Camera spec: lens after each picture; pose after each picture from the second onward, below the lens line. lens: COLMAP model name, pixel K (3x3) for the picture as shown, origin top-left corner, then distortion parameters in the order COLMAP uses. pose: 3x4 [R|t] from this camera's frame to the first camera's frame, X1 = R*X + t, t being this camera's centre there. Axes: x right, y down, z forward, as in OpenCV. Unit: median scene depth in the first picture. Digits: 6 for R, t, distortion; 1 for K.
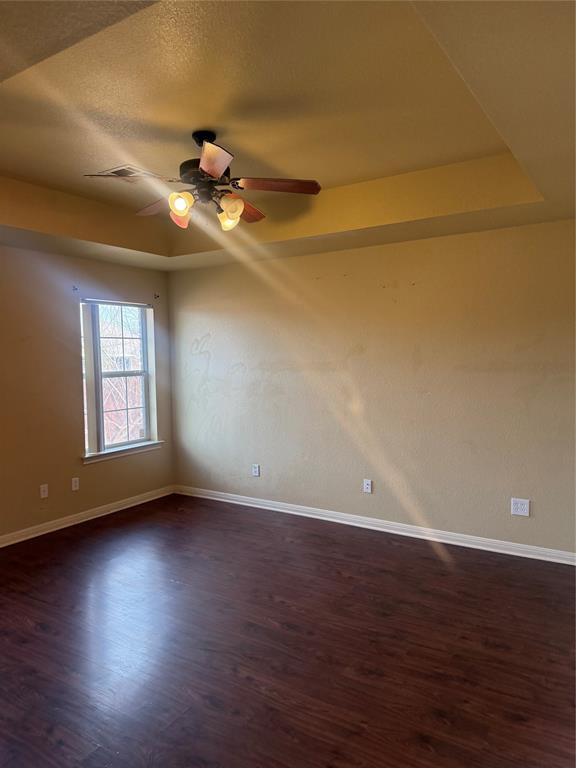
lens RADIAL K [[542.3, 0, 292.3], [0, 542.3, 398.6], [0, 0, 1]] dist [-0.003314, -0.083008]
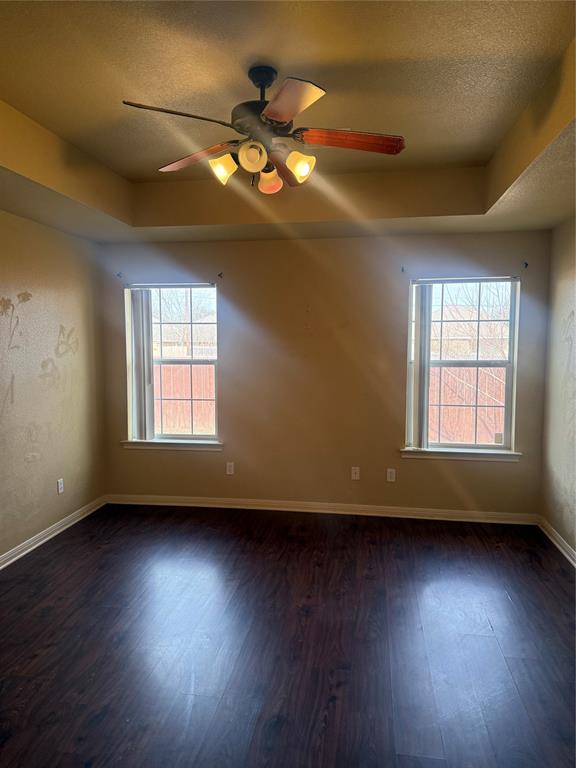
lens RADIAL K [[473.8, 0, 288.0], [0, 473.8, 384.0], [0, 0, 1]] dist [0.000476, -0.000036]
pose [[0.359962, 0.089958, -0.928620, 0.293204], [-0.078813, 0.994715, 0.065810, -0.043310], [0.929632, 0.049498, 0.365149, 0.503644]]
